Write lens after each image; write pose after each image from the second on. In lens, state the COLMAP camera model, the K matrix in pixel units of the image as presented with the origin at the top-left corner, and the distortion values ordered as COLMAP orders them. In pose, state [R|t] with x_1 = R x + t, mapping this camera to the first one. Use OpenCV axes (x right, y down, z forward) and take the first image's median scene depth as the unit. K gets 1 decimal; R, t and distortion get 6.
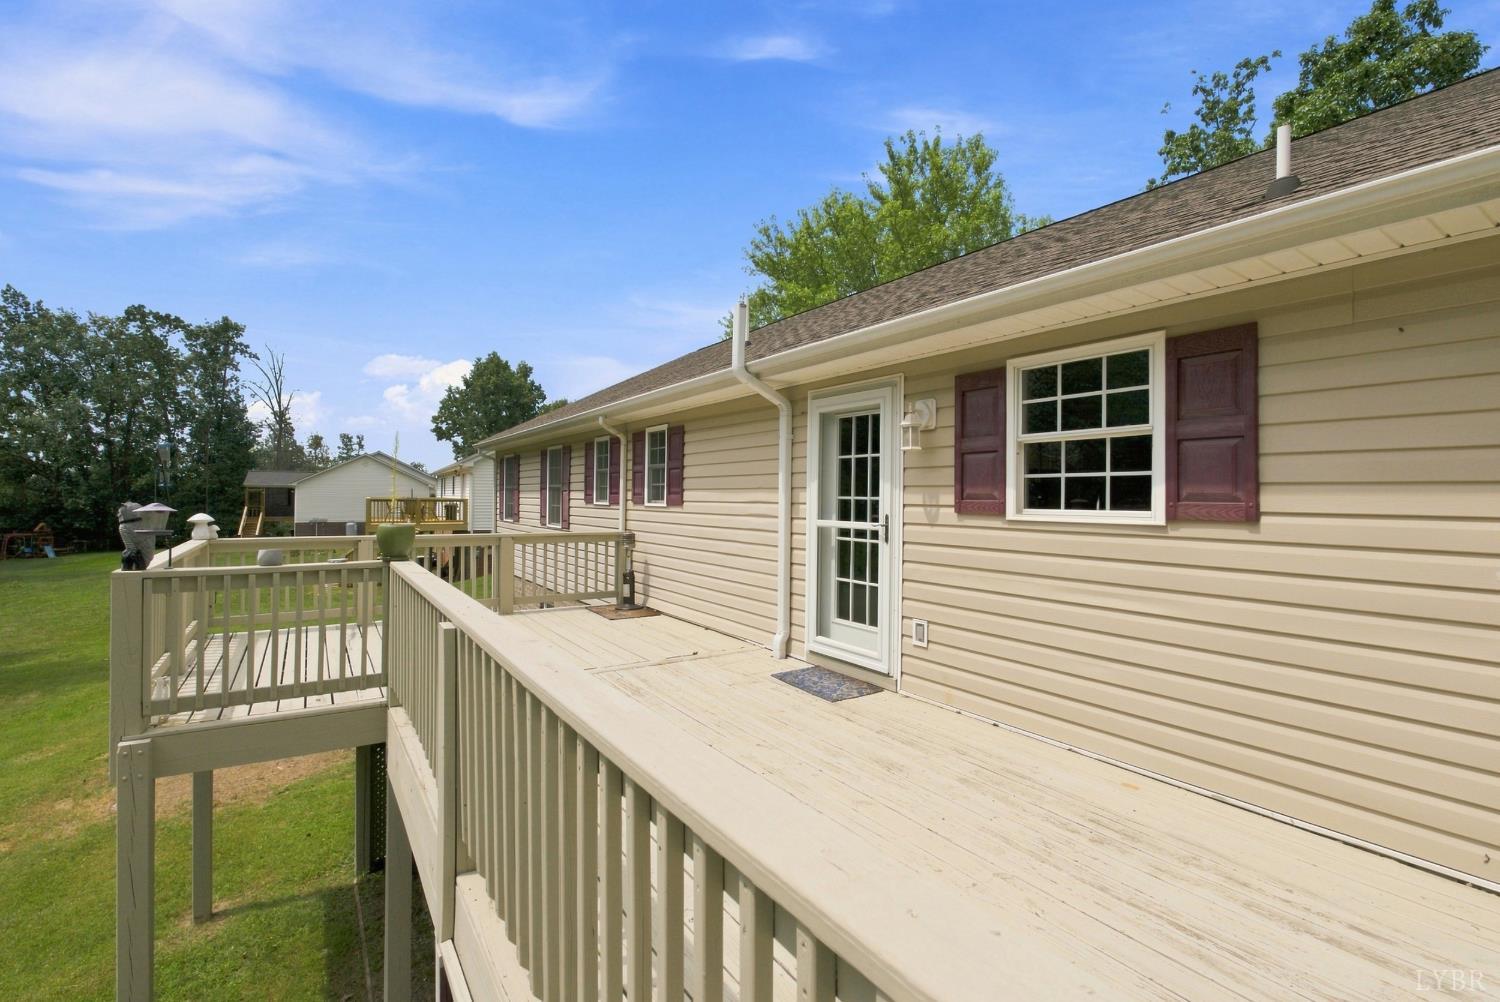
lens RADIAL K [[683.9, 0, 754.1], [0, 683.9, 496.1], [0, 0, 1]] dist [-0.017716, 0.000609]
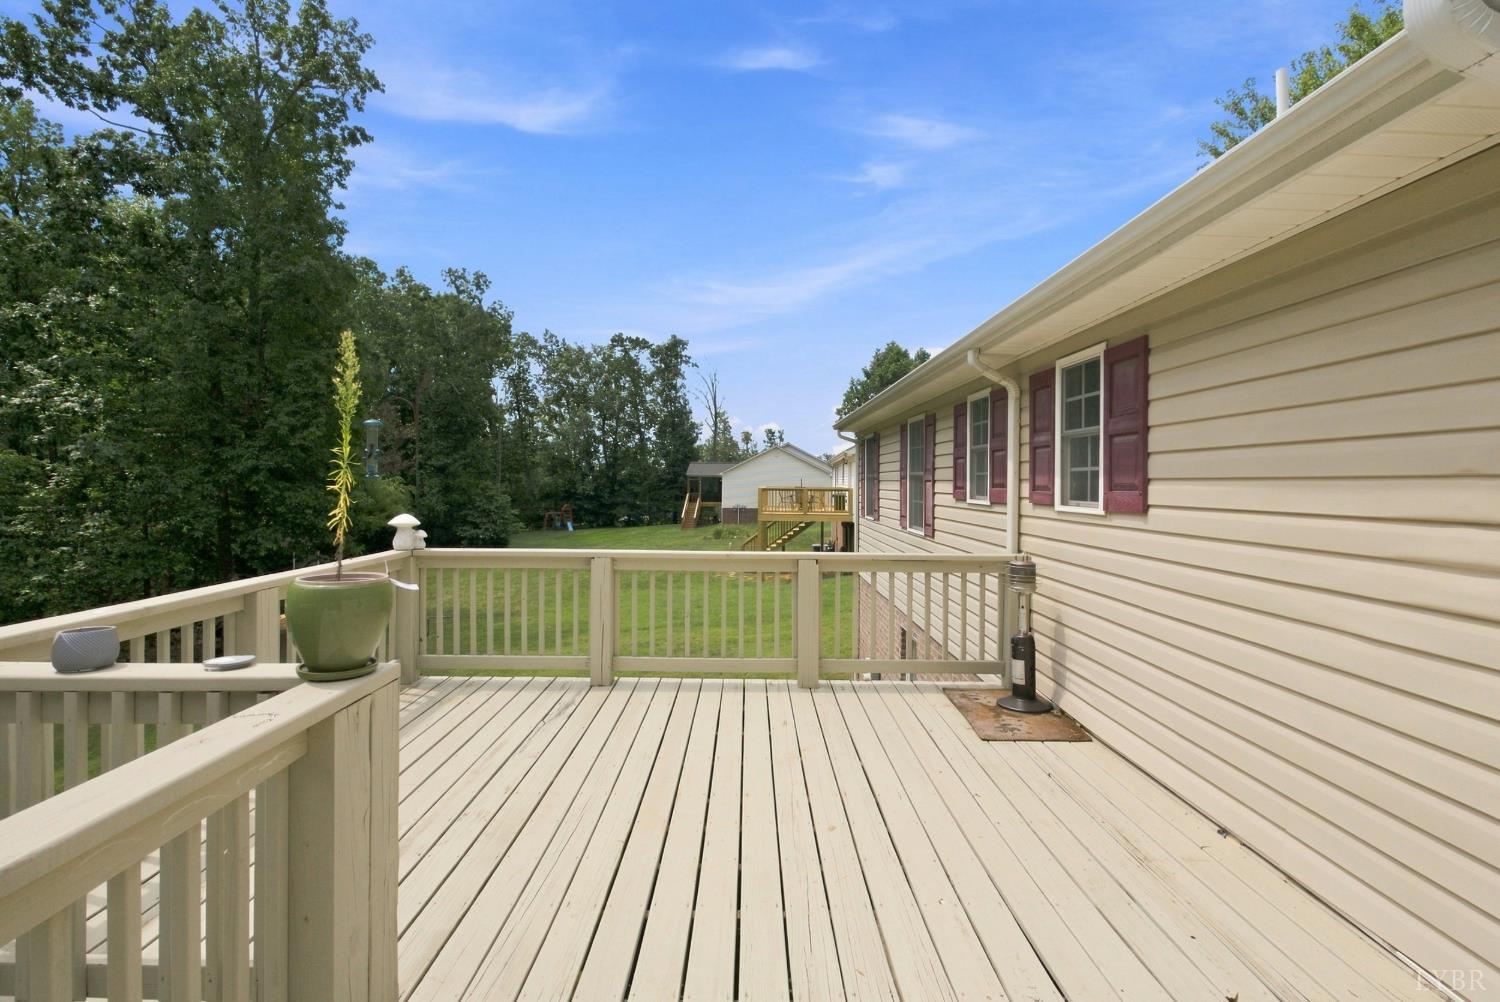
lens RADIAL K [[683.9, 0, 747.6], [0, 683.9, 467.1], [0, 0, 1]] dist [-0.017716, 0.000609]
pose [[0.834907, -0.012942, -0.550239, -0.025018], [-0.000655, 0.999699, -0.024507, -0.002122], [0.550391, 0.020821, 0.834647, 0.156878]]
